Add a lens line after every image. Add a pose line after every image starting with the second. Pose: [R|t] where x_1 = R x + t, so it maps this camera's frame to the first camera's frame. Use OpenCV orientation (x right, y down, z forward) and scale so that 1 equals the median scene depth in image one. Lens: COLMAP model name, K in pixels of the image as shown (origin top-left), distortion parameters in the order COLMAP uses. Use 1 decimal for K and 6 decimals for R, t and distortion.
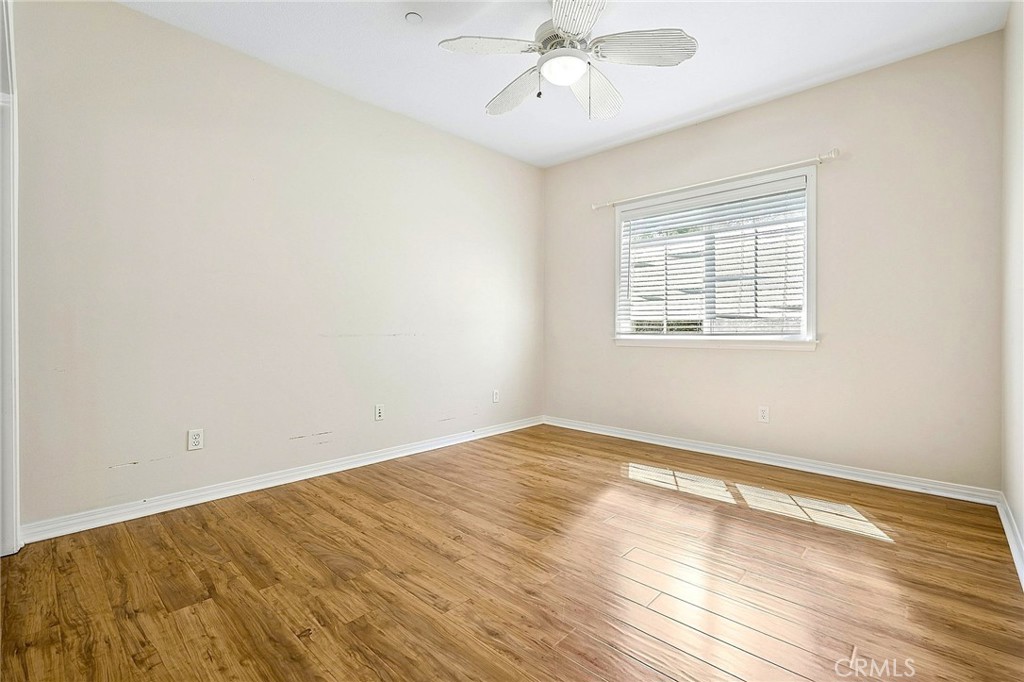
lens RADIAL K [[455.4, 0, 510.8], [0, 455.4, 334.8], [0, 0, 1]] dist [-0.002849, 0.000041]
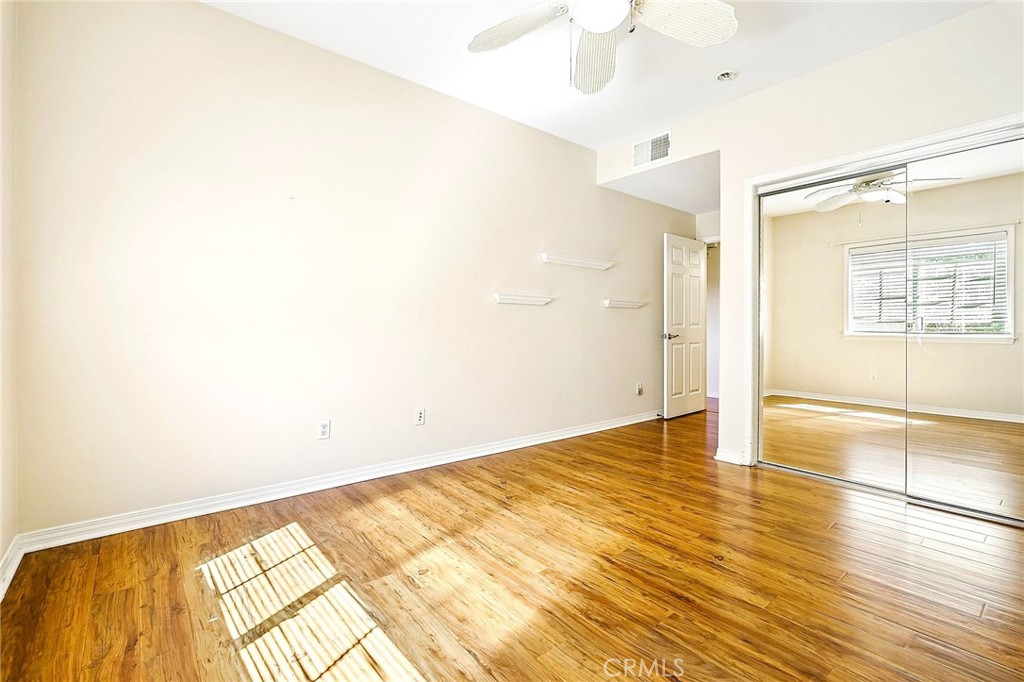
lens RADIAL K [[455.4, 0, 513.4], [0, 455.4, 332.8], [0, 0, 1]] dist [-0.002849, 0.000041]
pose [[-0.991688, -0.005527, 0.128548, 0.169719], [-0.003261, 0.999836, 0.017836, -0.016244], [-0.128626, 0.017269, -0.991543, 1.866784]]
